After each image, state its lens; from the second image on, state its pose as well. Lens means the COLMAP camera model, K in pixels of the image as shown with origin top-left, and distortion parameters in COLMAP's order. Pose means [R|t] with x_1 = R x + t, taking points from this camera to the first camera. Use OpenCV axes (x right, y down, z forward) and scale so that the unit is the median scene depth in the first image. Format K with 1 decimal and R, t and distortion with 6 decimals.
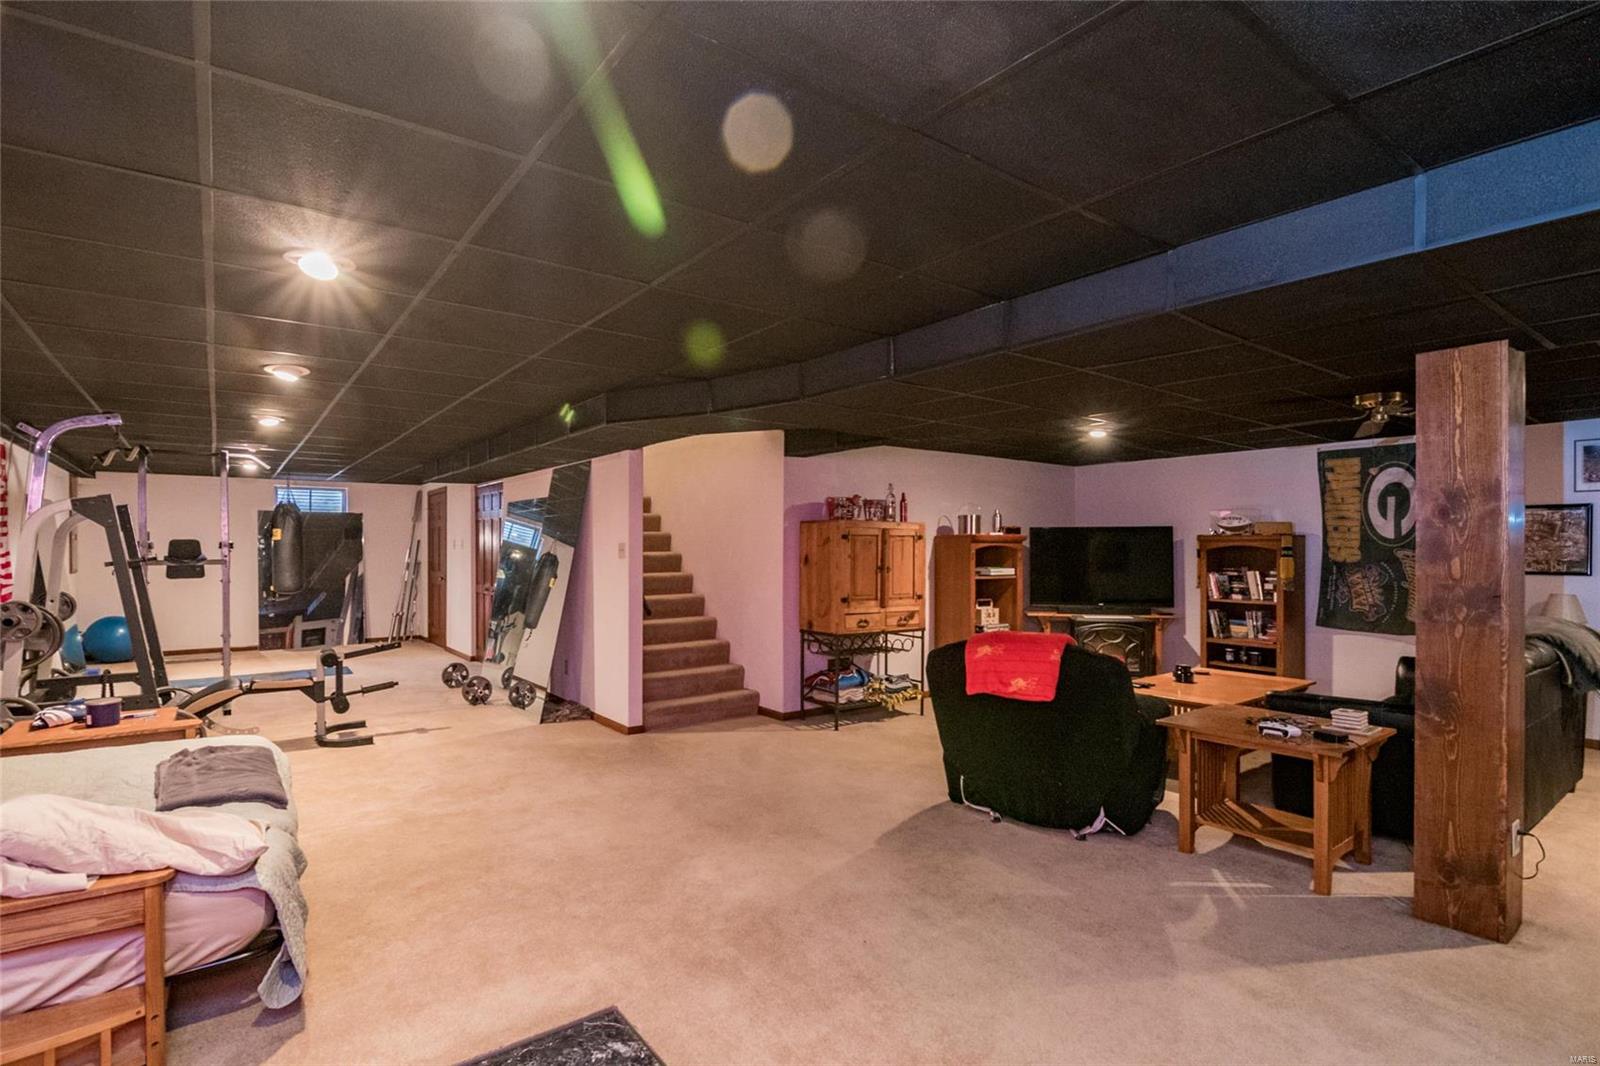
lens RADIAL K [[776.6, 0, 793.9], [0, 776.6, 543.4], [0, 0, 1]] dist [-0.006406, -0.004234]
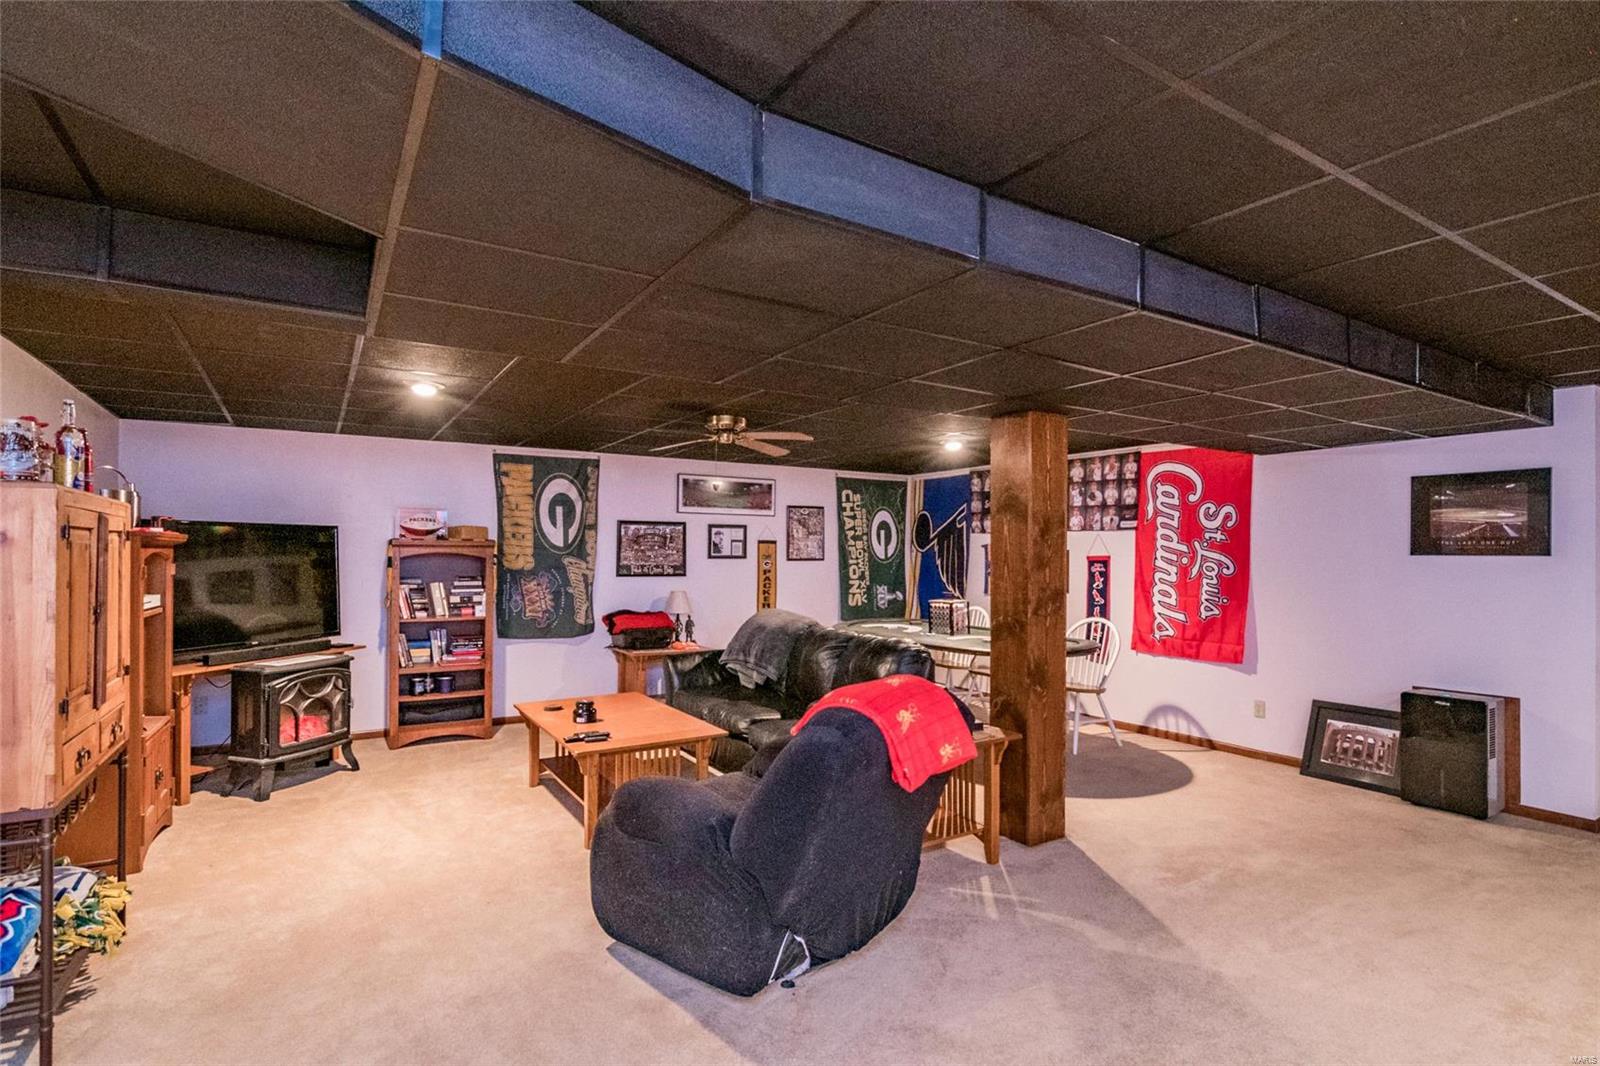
lens RADIAL K [[776.6, 0, 793.8], [0, 776.6, 539.6], [0, 0, 1]] dist [-0.006406, -0.004234]
pose [[0.093953, 0.015236, 0.995460, -0.237422], [-0.009823, 0.999848, -0.014376, -0.003255], [-0.995528, -0.008427, 0.094088, 0.567203]]
